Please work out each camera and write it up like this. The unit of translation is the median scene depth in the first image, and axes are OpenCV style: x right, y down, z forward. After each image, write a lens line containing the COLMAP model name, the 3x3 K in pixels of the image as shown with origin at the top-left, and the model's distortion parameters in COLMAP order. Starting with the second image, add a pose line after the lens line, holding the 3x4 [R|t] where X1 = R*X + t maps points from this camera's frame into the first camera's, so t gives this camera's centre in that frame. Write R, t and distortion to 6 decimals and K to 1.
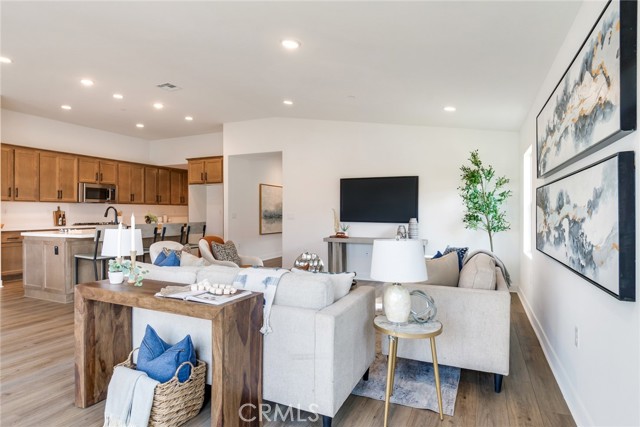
lens RADIAL K [[360.7, 0, 307.4], [0, 360.7, 214.3], [0, 0, 1]] dist [0.006793, -0.007622]
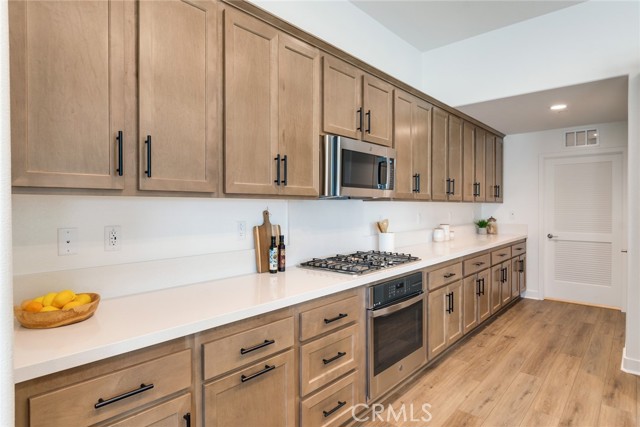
lens RADIAL K [[360.7, 0, 315.8], [0, 360.7, 208.3], [0, 0, 1]] dist [0.006793, -0.007622]
pose [[0.958374, 0.001152, -0.285512, -0.552008], [-0.000623, 0.999998, 0.001942, -0.024382], [0.285514, -0.001683, 0.958373, 0.702686]]
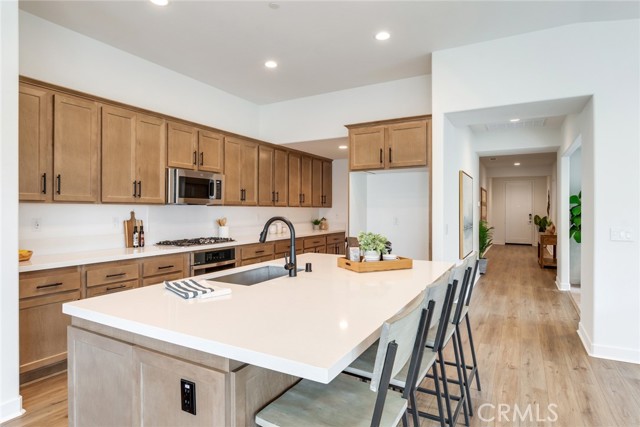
lens RADIAL K [[360.7, 0, 309.2], [0, 360.7, 209.9], [0, 0, 1]] dist [0.006793, -0.007622]
pose [[0.996351, 0.001492, -0.085339, -0.375238], [-0.001979, 0.999982, -0.005630, -0.021472], [0.085329, 0.005779, 0.996336, 0.478437]]
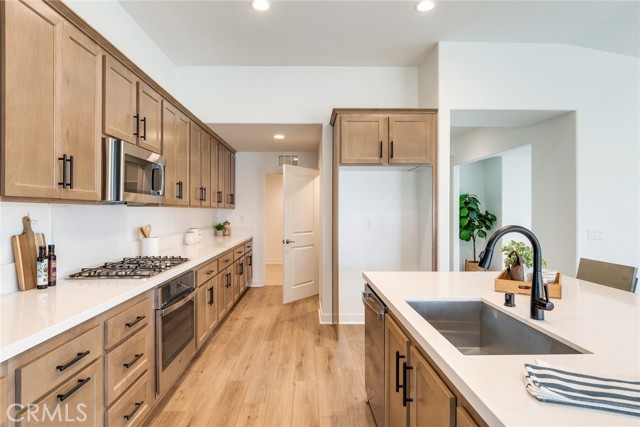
lens RADIAL K [[360.7, 0, 309.9], [0, 360.7, 209.7], [0, 0, 1]] dist [0.006793, -0.007622]
pose [[0.898995, 0.004249, 0.437938, -0.613244], [-0.000438, 0.999961, -0.008804, -0.024501], [-0.437958, 0.007723, 0.898962, 0.660418]]
